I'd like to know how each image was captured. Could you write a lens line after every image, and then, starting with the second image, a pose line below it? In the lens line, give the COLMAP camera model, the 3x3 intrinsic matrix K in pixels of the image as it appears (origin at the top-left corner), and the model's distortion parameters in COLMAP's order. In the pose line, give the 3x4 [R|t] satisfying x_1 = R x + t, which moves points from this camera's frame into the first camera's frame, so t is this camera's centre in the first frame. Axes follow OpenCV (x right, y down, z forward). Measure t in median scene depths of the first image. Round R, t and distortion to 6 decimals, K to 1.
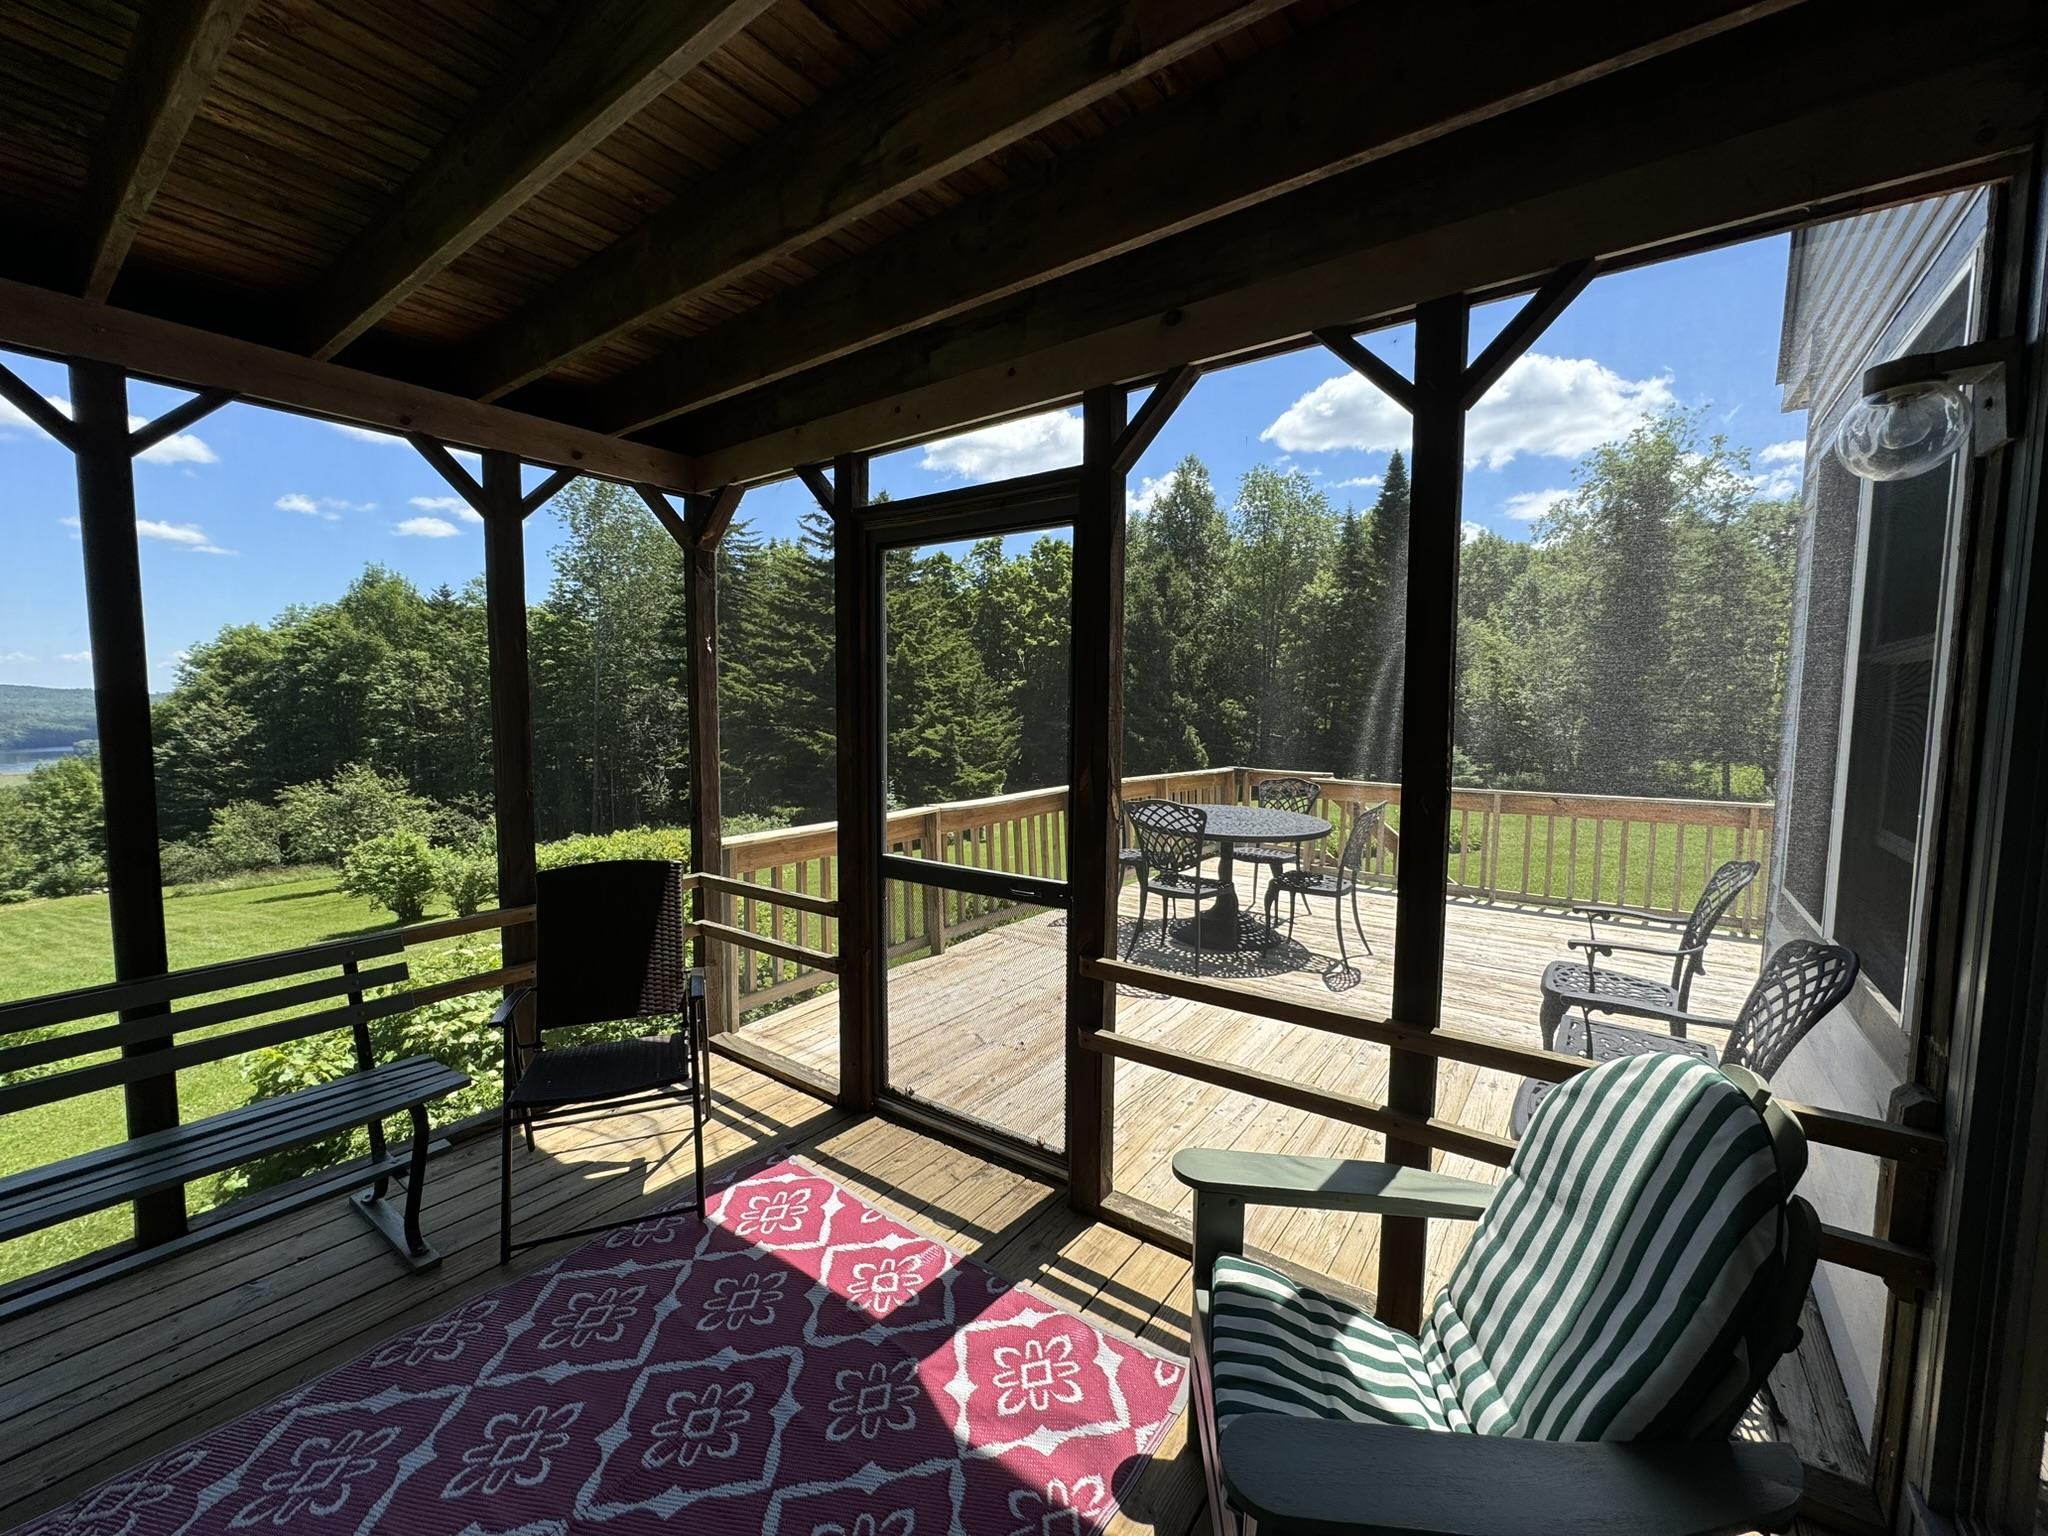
lens RADIAL K [[816.0, 0, 1026.7], [0, 816.0, 765.0], [0, 0, 1]] dist [-0.004397, 0.000878]
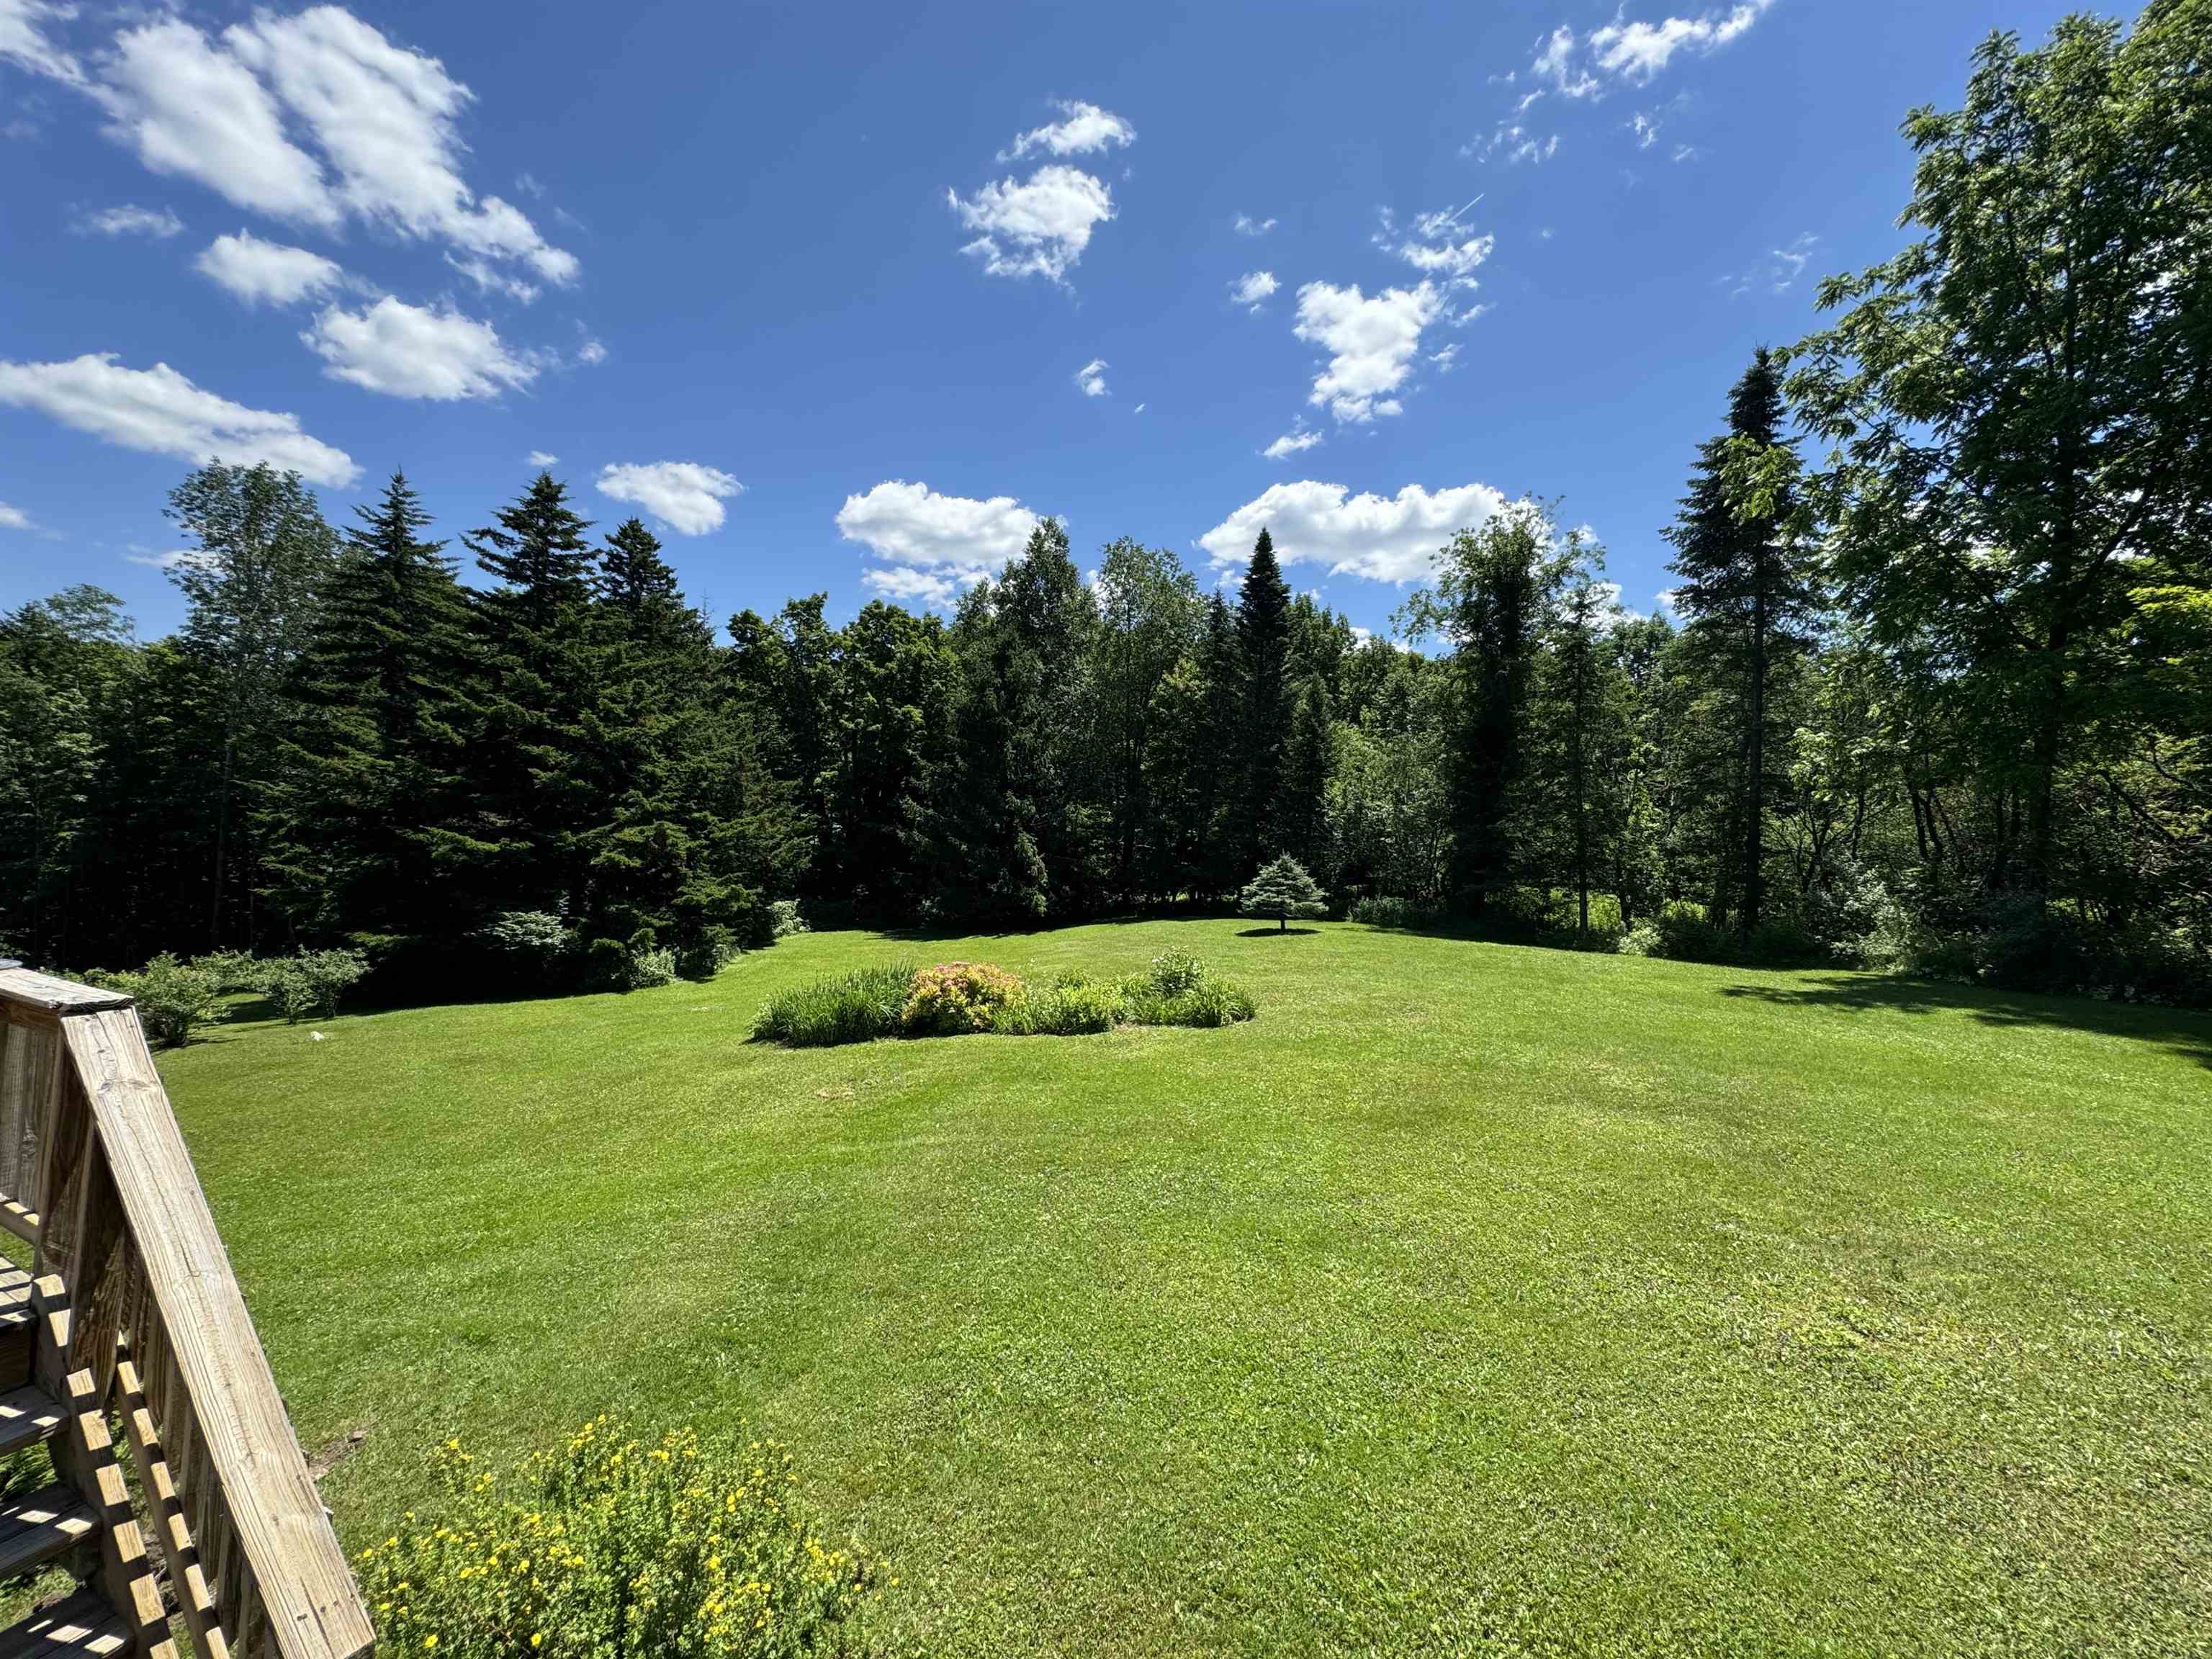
lens RADIAL K [[881.3, 0, 1110.5], [0, 881.3, 834.9], [0, 0, 1]] dist [-0.004397, 0.000878]
pose [[0.981606, 0.027511, 0.188925, 0.141757], [-0.019522, 0.998840, -0.044016, -0.009943], [-0.189917, 0.039518, 0.981005, 0.125907]]
